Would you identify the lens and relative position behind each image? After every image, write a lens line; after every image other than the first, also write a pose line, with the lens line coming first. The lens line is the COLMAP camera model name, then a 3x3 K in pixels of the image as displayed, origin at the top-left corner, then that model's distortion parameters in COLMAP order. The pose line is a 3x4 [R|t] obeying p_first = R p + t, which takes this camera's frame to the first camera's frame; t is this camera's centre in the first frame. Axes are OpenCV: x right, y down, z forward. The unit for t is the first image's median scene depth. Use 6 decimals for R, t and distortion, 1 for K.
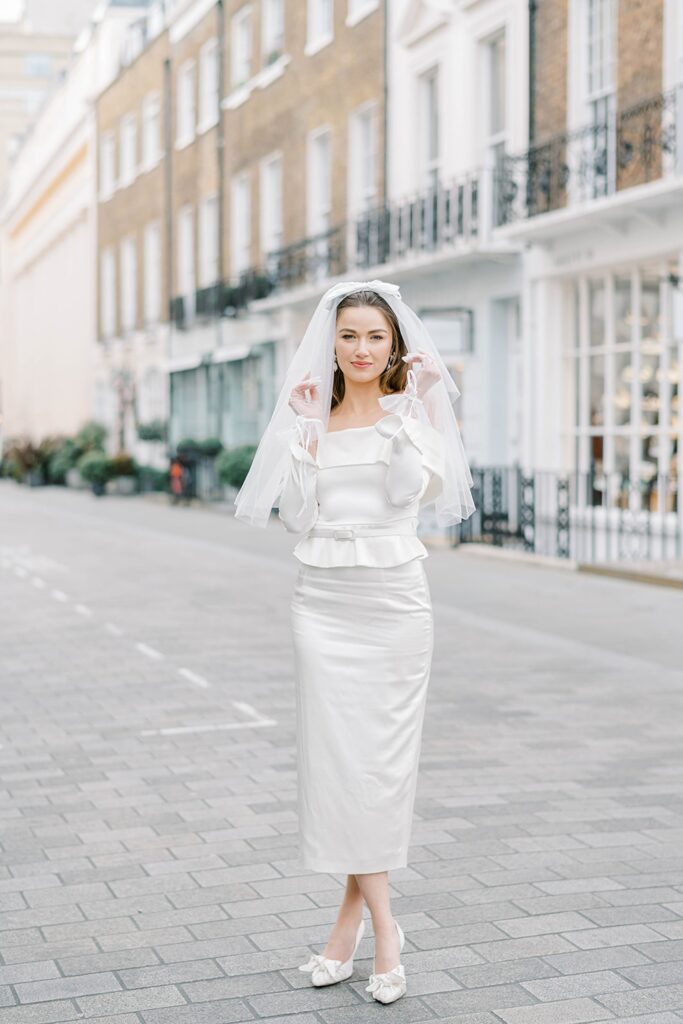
lens RADIAL K [[1675.1, 0, 341.5], [0, 1675.1, 512.0], [0, 0, 1]] dist [-0.011624, -0.231864]
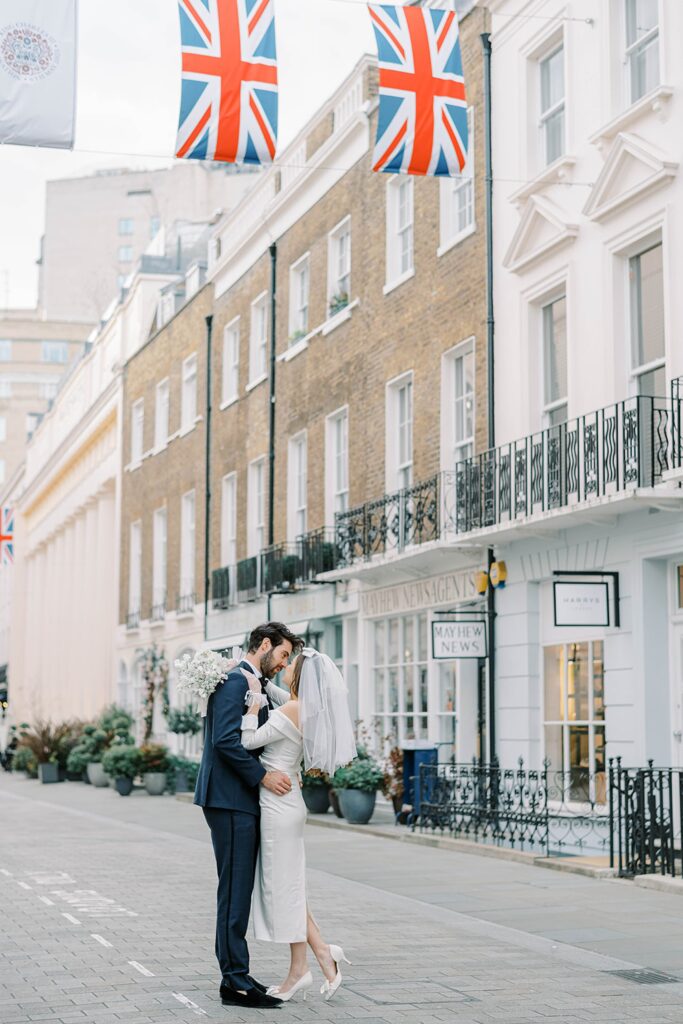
lens RADIAL K [[1675.1, 0, 341.5], [0, 1675.1, 512.0], [0, 0, 1]] dist [-0.011624, -0.231864]
pose [[0.999998, 0.000543, -0.001907, -0.028395], [-0.000858, 0.985565, -0.169295, -0.006238], [0.001788, 0.169296, 0.985564, 0.099642]]
